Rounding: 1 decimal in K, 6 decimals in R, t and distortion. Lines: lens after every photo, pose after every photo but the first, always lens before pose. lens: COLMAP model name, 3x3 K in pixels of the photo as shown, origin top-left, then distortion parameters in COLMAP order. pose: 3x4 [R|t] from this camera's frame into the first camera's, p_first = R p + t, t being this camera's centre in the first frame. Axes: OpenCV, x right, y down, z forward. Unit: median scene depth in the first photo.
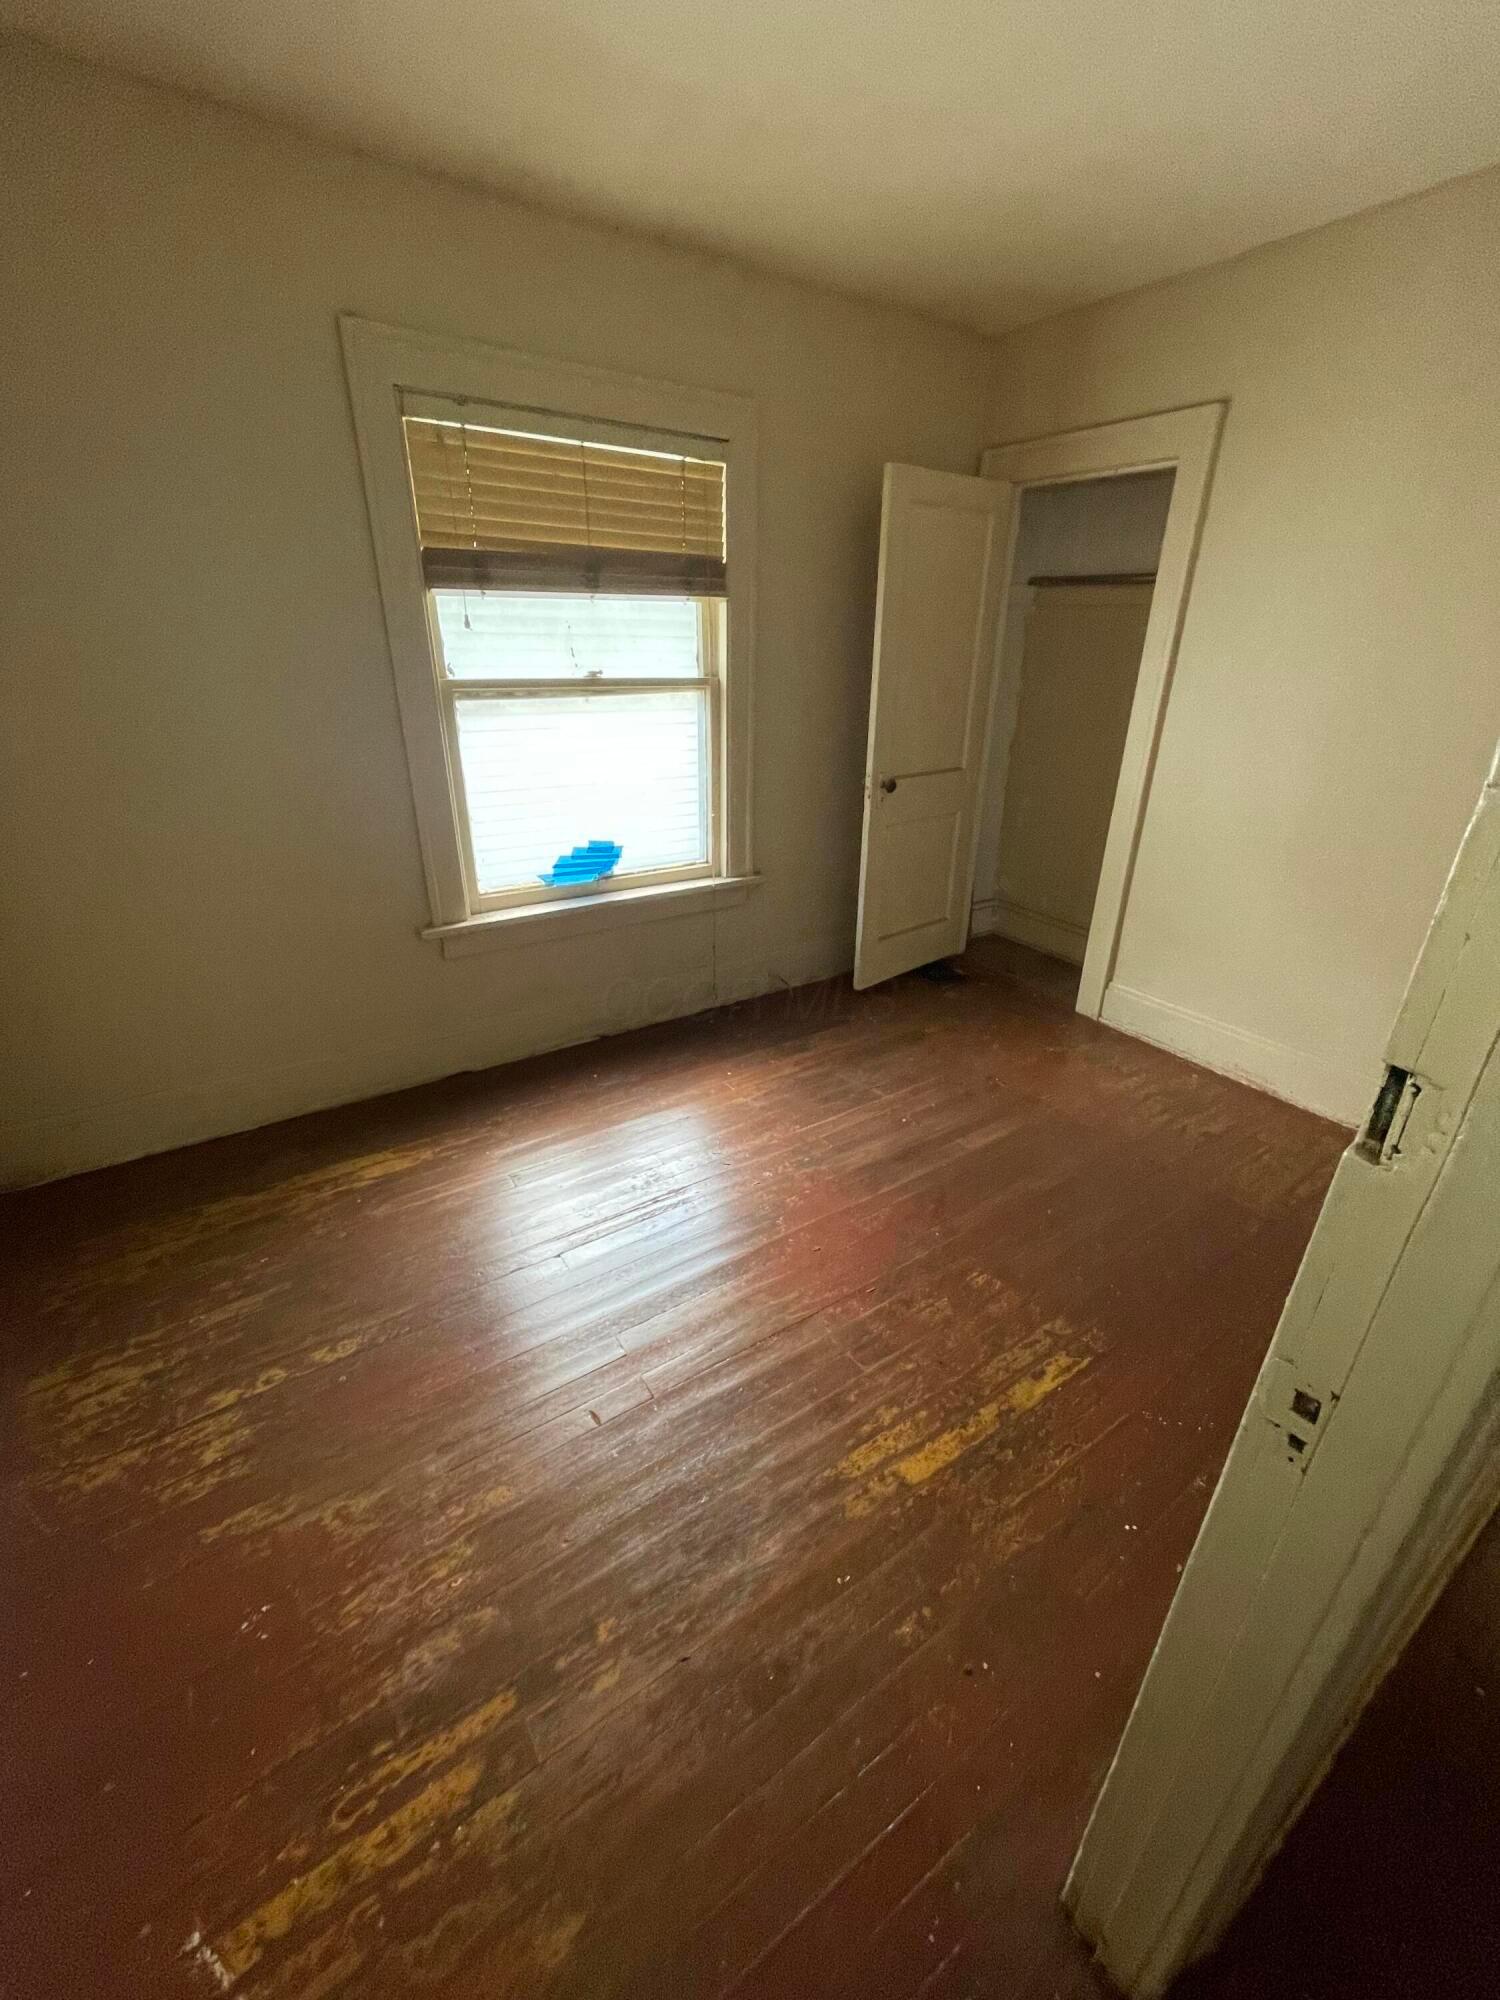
lens RADIAL K [[810.9, 0, 750.0], [0, 810.9, 1000.0], [0, 0, 1]] dist [-0.001752, -0.000150]
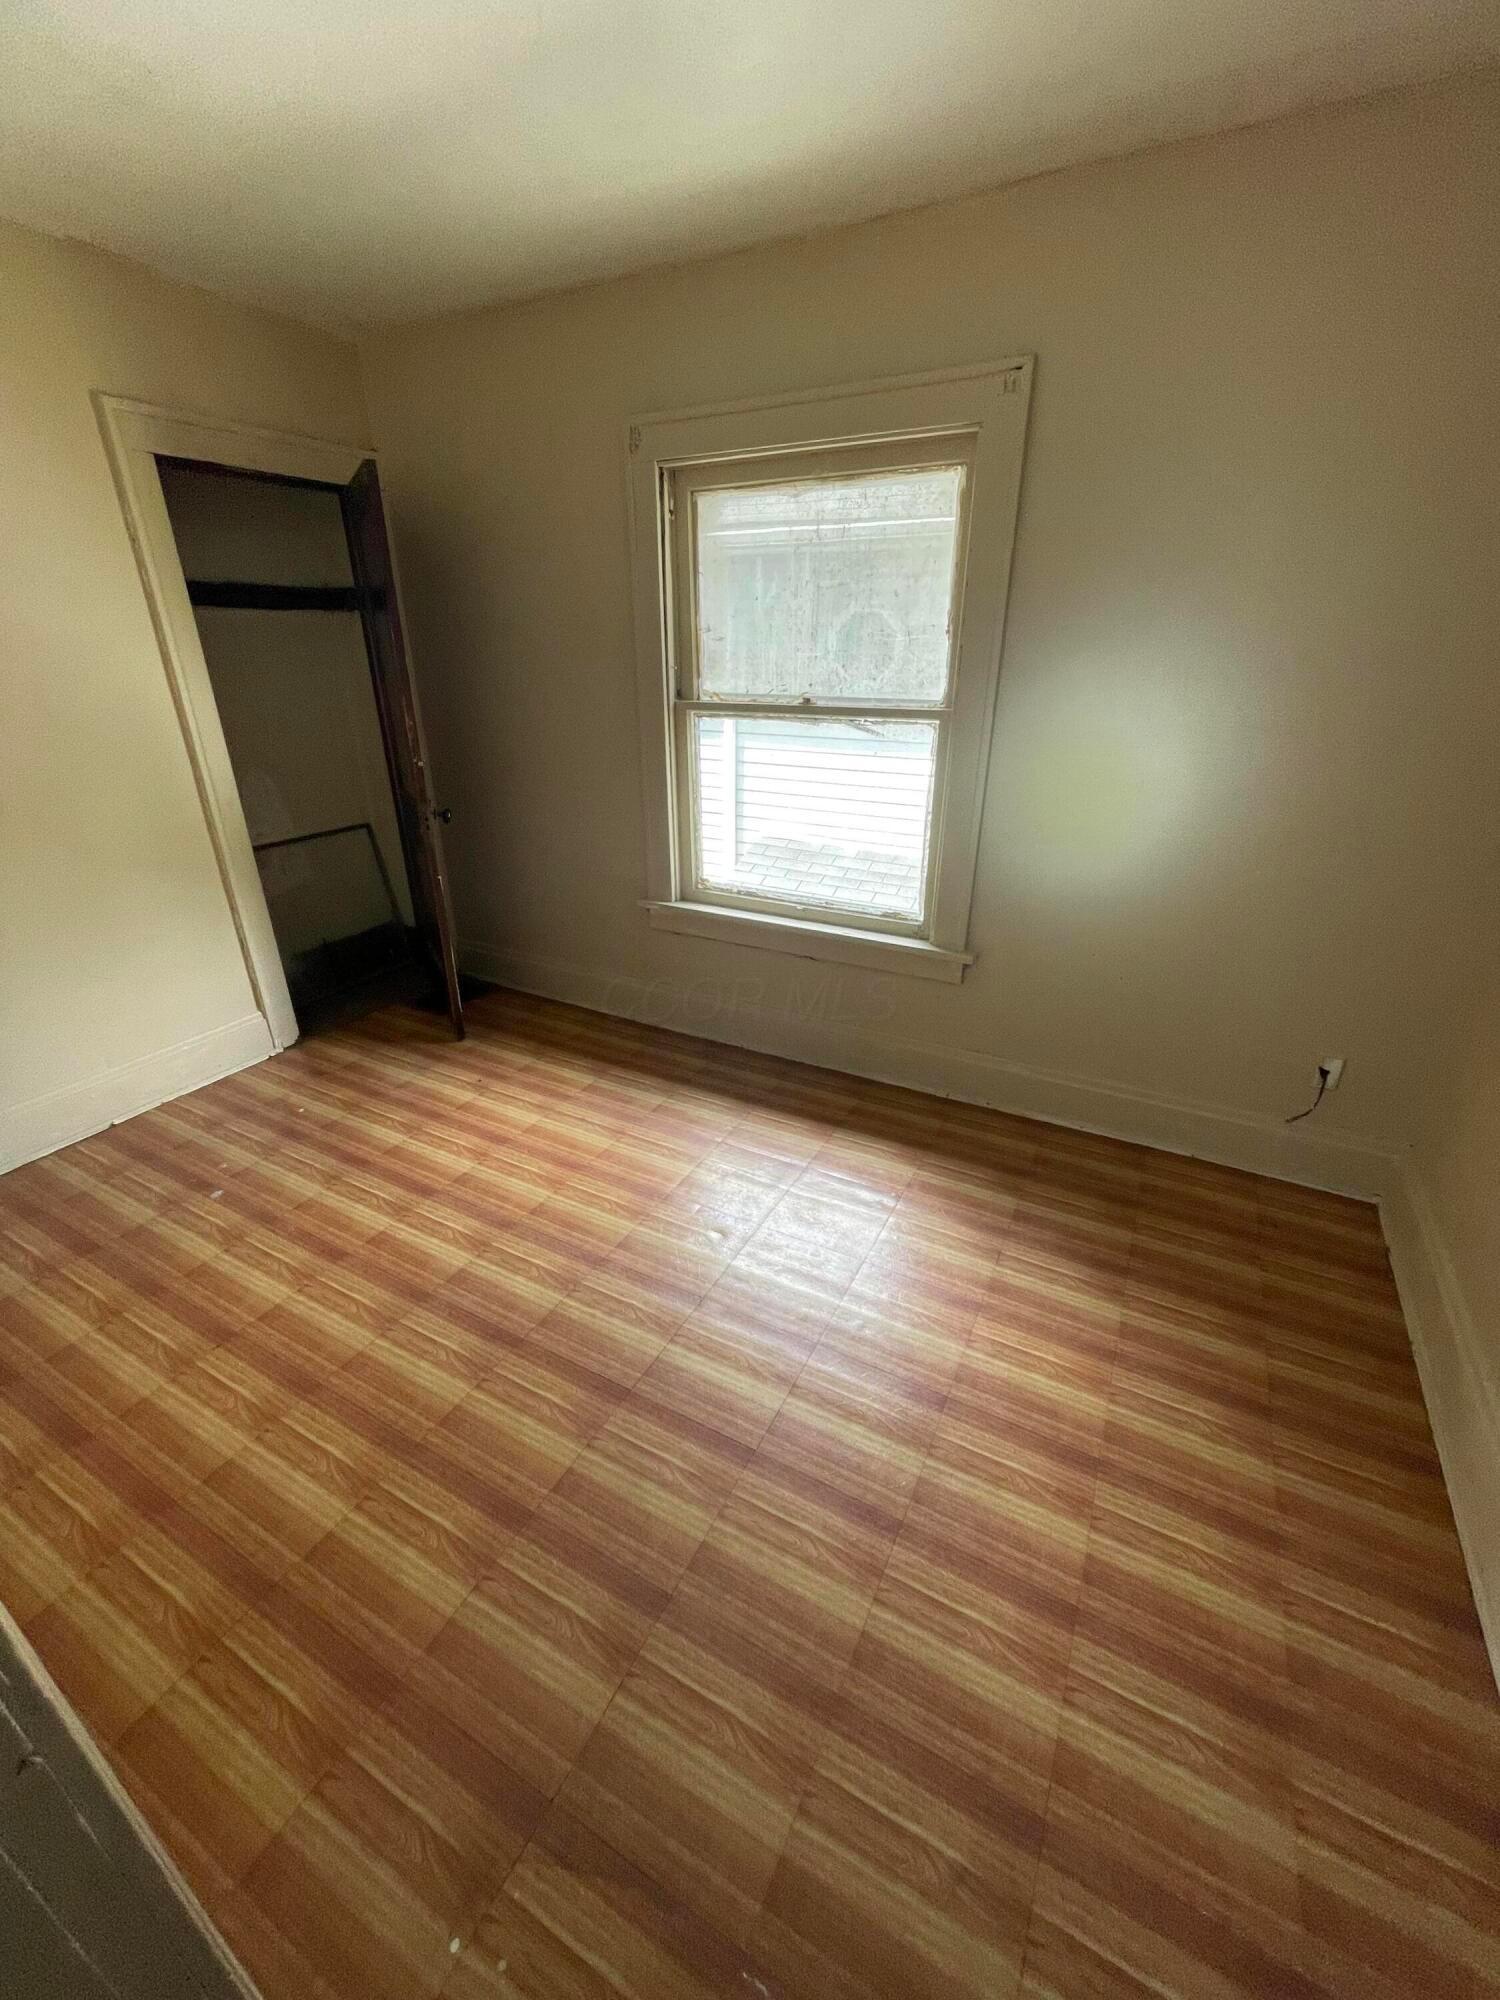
lens RADIAL K [[810.9, 0, 750.0], [0, 810.9, 1000.0], [0, 0, 1]] dist [-0.001752, -0.000150]
pose [[0.462083, 0.349602, -0.815020, 0.709129], [-0.367473, 0.911890, 0.182812, -0.218141], [0.807120, 0.215024, 0.549838, 0.465581]]
